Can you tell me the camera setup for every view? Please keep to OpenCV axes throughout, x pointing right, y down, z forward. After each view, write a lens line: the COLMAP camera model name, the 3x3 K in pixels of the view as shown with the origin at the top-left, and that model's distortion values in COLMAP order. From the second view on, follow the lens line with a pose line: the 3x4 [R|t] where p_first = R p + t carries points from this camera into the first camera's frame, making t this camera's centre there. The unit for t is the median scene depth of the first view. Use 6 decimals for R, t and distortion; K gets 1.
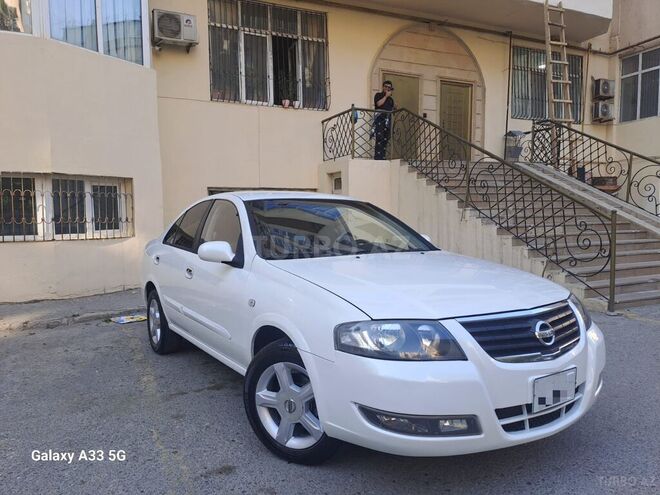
lens RADIAL K [[490.4, 0, 326.8], [0, 490.4, 254.9], [0, 0, 1]] dist [0.081564, -0.076923]
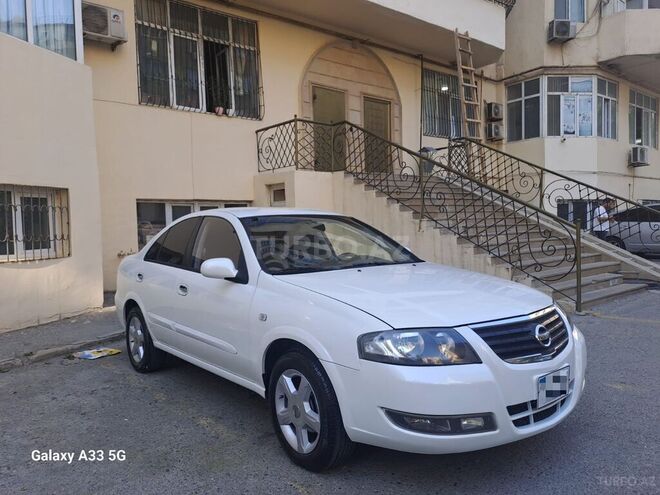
lens RADIAL K [[492.5, 0, 324.2], [0, 492.5, 249.1], [0, 0, 1]] dist [0.067703, -0.056840]
pose [[0.968836, -0.026631, 0.246266, -0.133408], [0.035864, 0.998809, -0.033082, -0.003838], [-0.245091, 0.040883, 0.968638, 0.040992]]
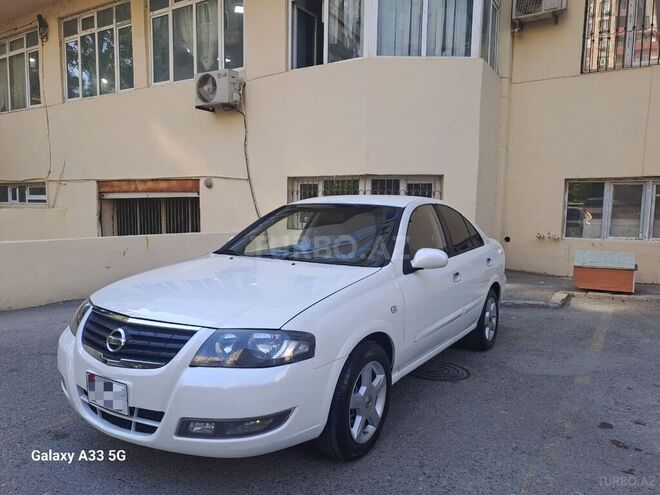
lens RADIAL K [[492.5, 0, 324.2], [0, 492.5, 249.1], [0, 0, 1]] dist [0.067703, -0.056840]
pose [[0.547747, 0.085737, -0.832240, 0.242505], [-0.081964, 0.995449, 0.048606, -0.025591], [0.832620, 0.041590, 0.552281, 0.191671]]
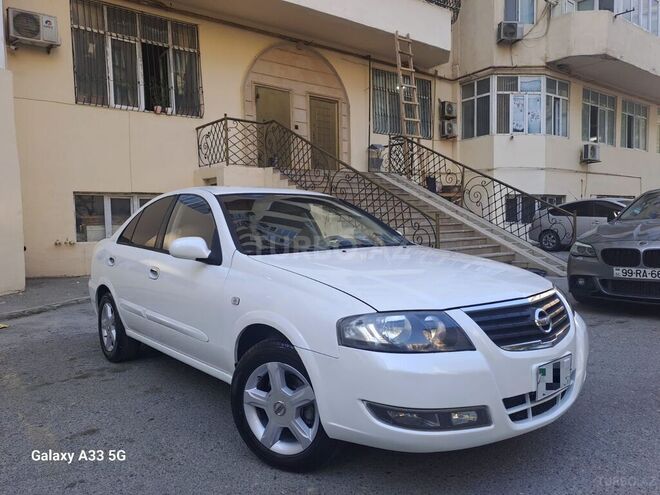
lens RADIAL K [[491.5, 0, 333.9], [0, 491.5, 249.2], [0, 0, 1]] dist [0.073212, -0.056037]
pose [[0.971095, -0.023573, 0.237528, 0.018252], [0.029006, 0.999391, -0.019405, 0.008642], [-0.236926, 0.025734, 0.971187, -0.067192]]
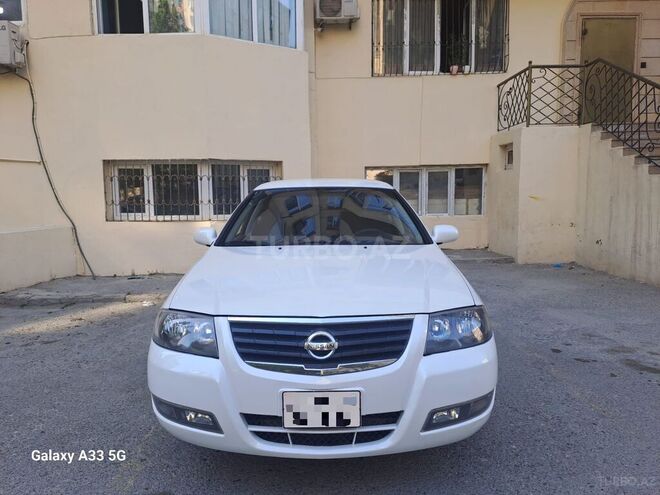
lens RADIAL K [[490.9, 0, 322.4], [0, 490.9, 247.3], [0, 0, 1]] dist [0.058413, -0.050585]
pose [[0.907827, 0.040663, -0.417370, 0.091889], [-0.027548, 0.998921, 0.037402, -0.011320], [0.418440, -0.022457, 0.907967, 0.074778]]
